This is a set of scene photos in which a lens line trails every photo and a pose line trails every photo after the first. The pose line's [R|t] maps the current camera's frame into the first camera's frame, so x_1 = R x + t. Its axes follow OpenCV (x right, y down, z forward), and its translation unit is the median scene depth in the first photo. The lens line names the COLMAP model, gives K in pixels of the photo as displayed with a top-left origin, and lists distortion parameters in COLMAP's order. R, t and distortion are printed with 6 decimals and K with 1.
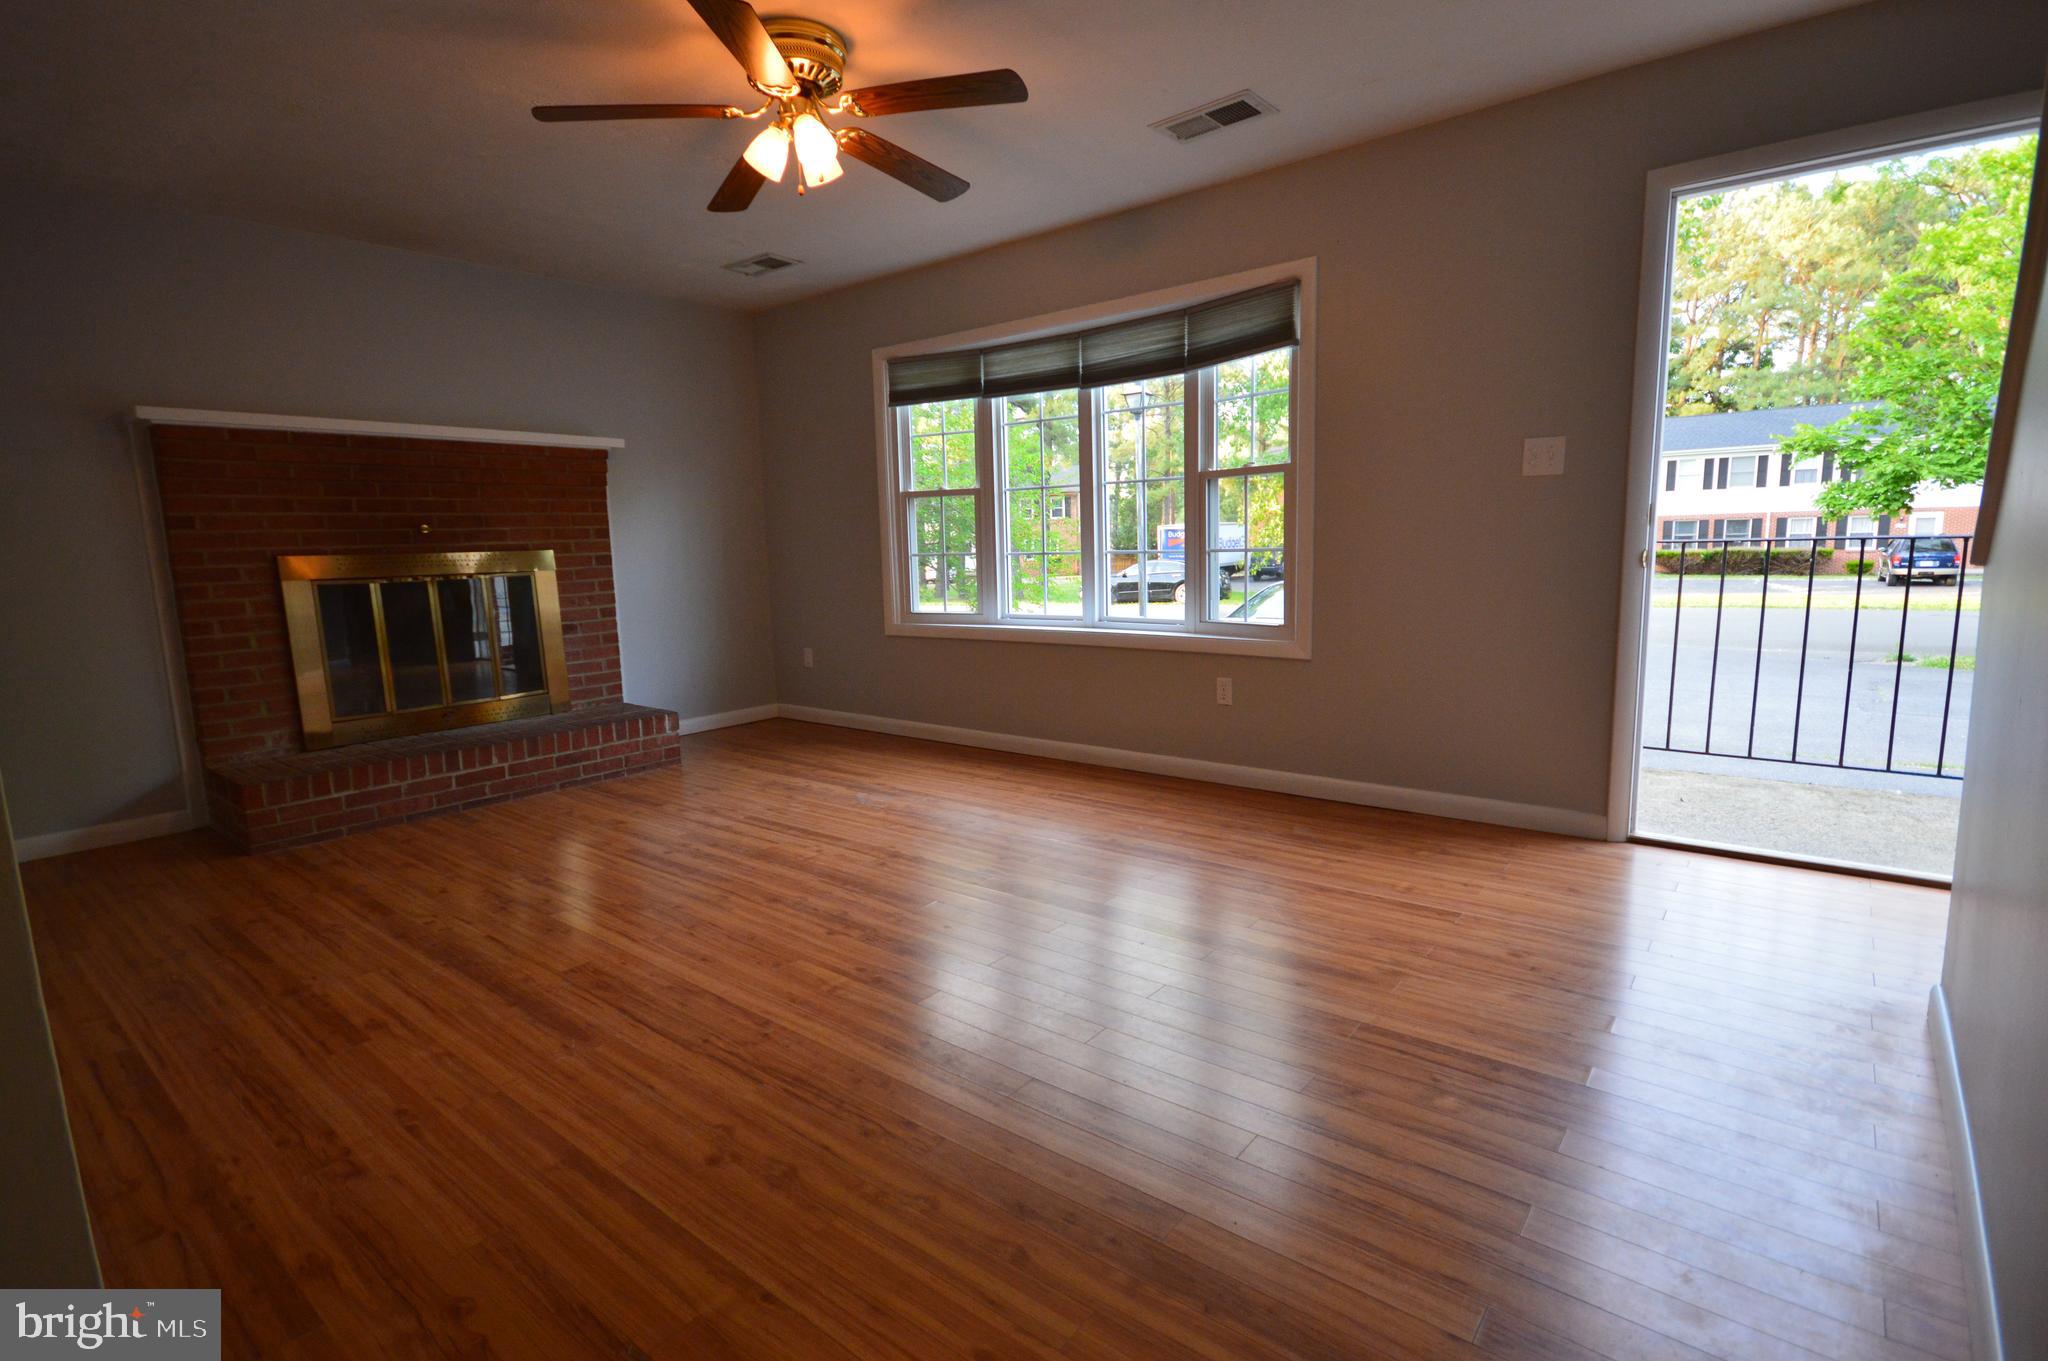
lens RADIAL K [[969.4, 0, 1020.5], [0, 969.4, 677.0], [0, 0, 1]] dist [0.003879, 0.000741]
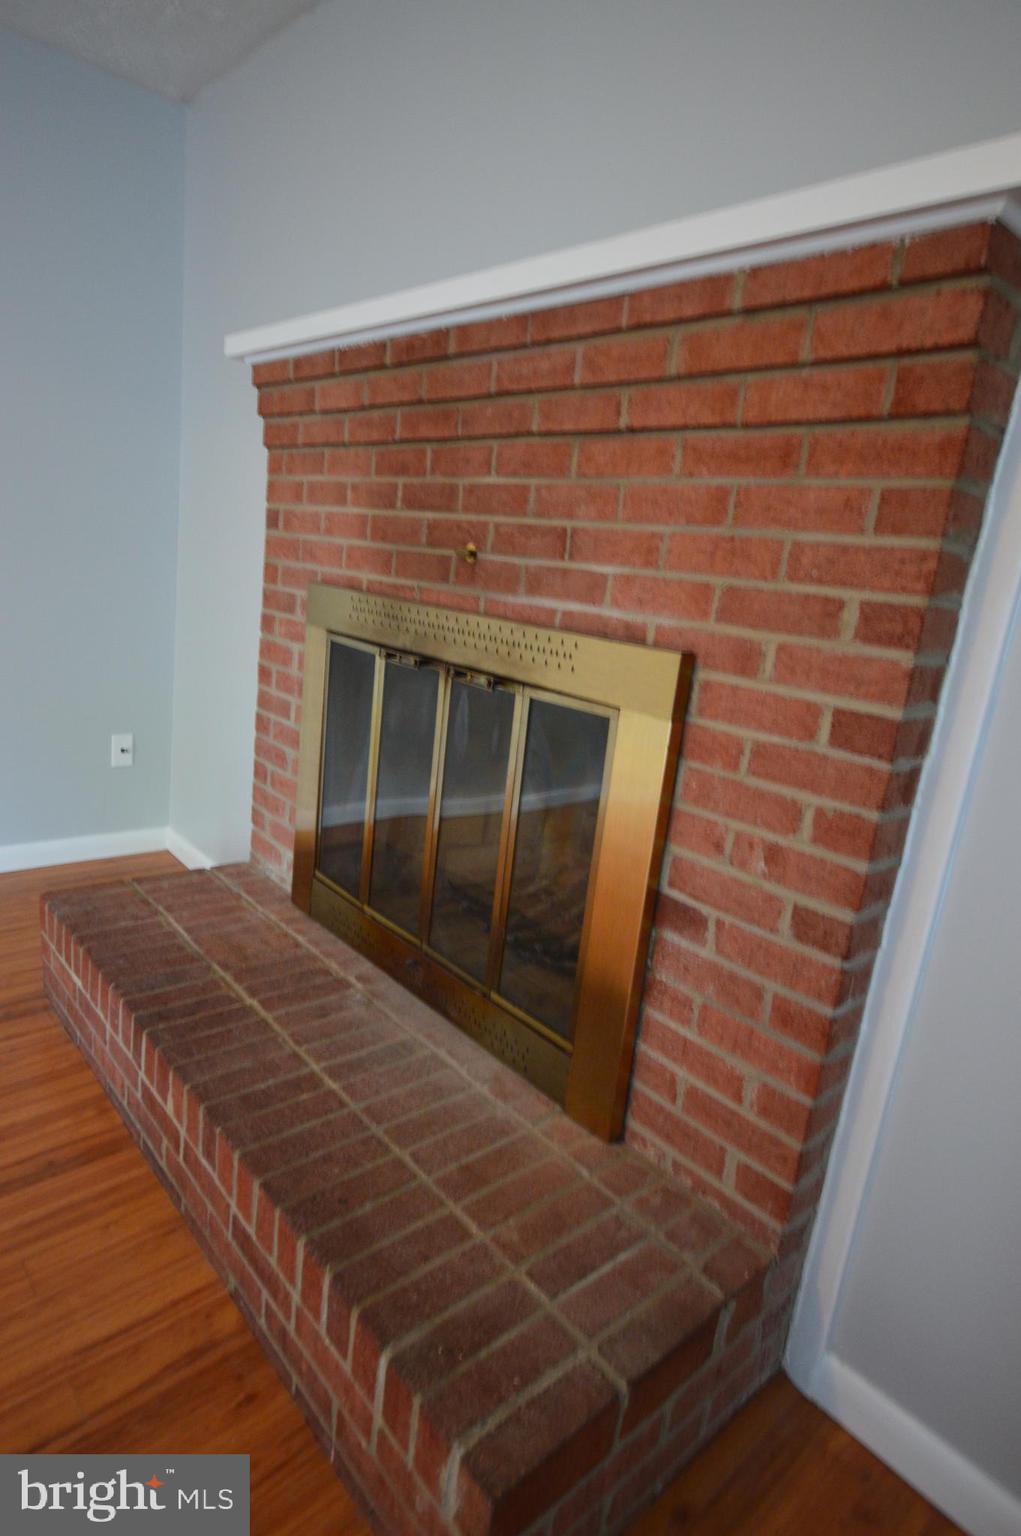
lens RADIAL K [[857.6, 0, 518.3], [0, 857.6, 757.7], [0, 0, 1]] dist [-0.000338, -0.000139]
pose [[-0.143546, 0.231664, -0.962147, -0.268085], [-0.244628, 0.933739, 0.261321, -0.193490], [0.958933, 0.272879, -0.077363, 1.206263]]
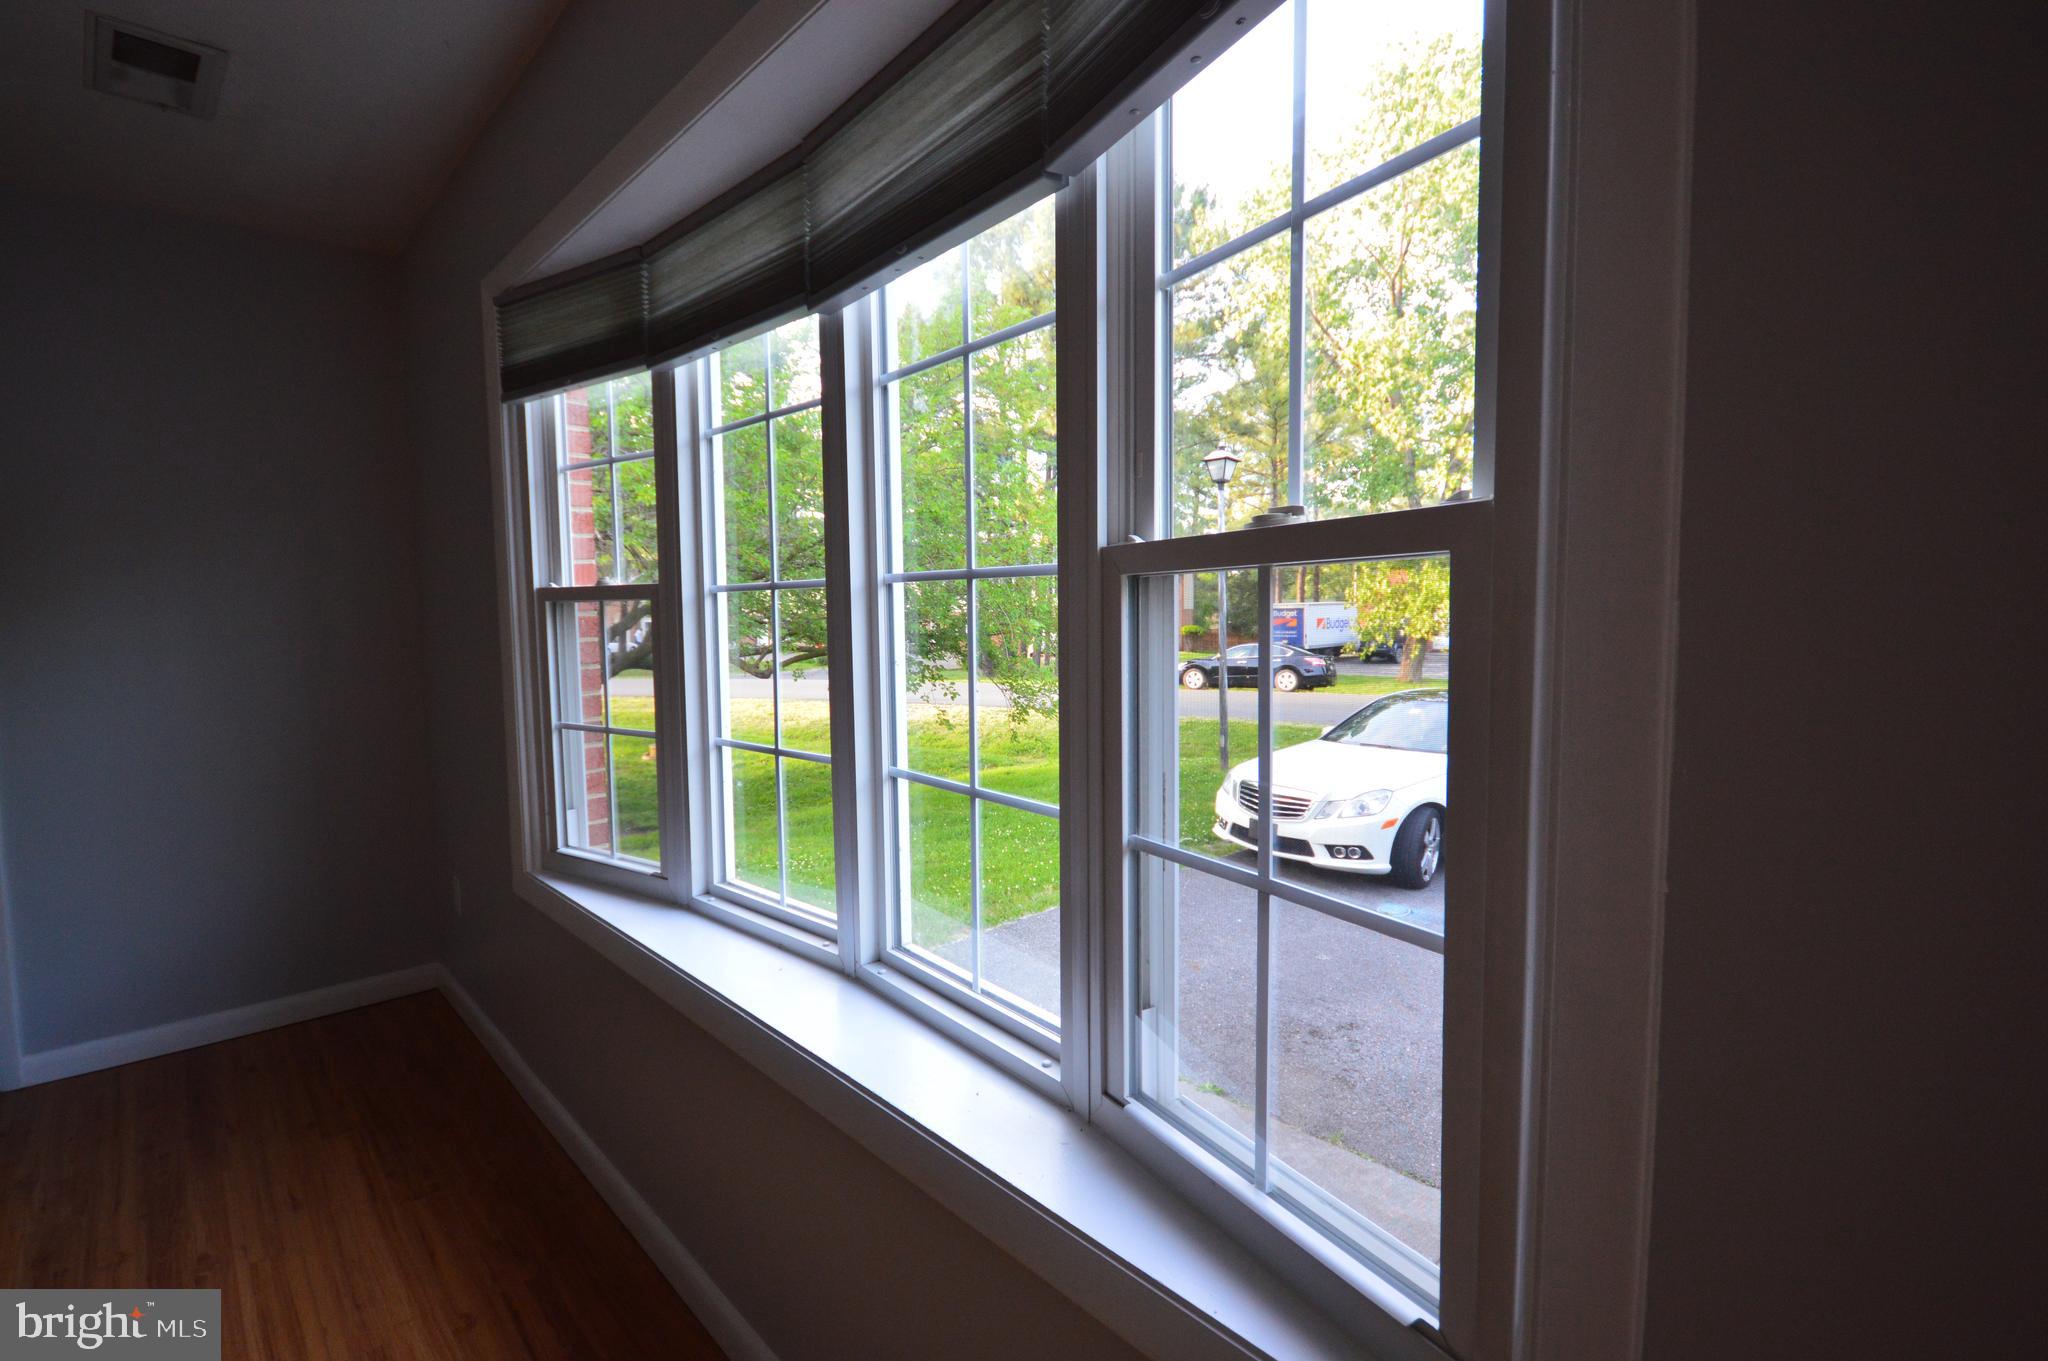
lens RADIAL K [[911.2, 0, 1021.5], [0, 911.2, 675.5], [0, 0, 1]] dist [0.008439, -0.011129]
pose [[0.994023, 0.021766, -0.106976, 0.202882], [-0.029207, 0.997224, -0.068486, -0.168757], [0.105188, 0.071202, 0.991900, 0.800037]]
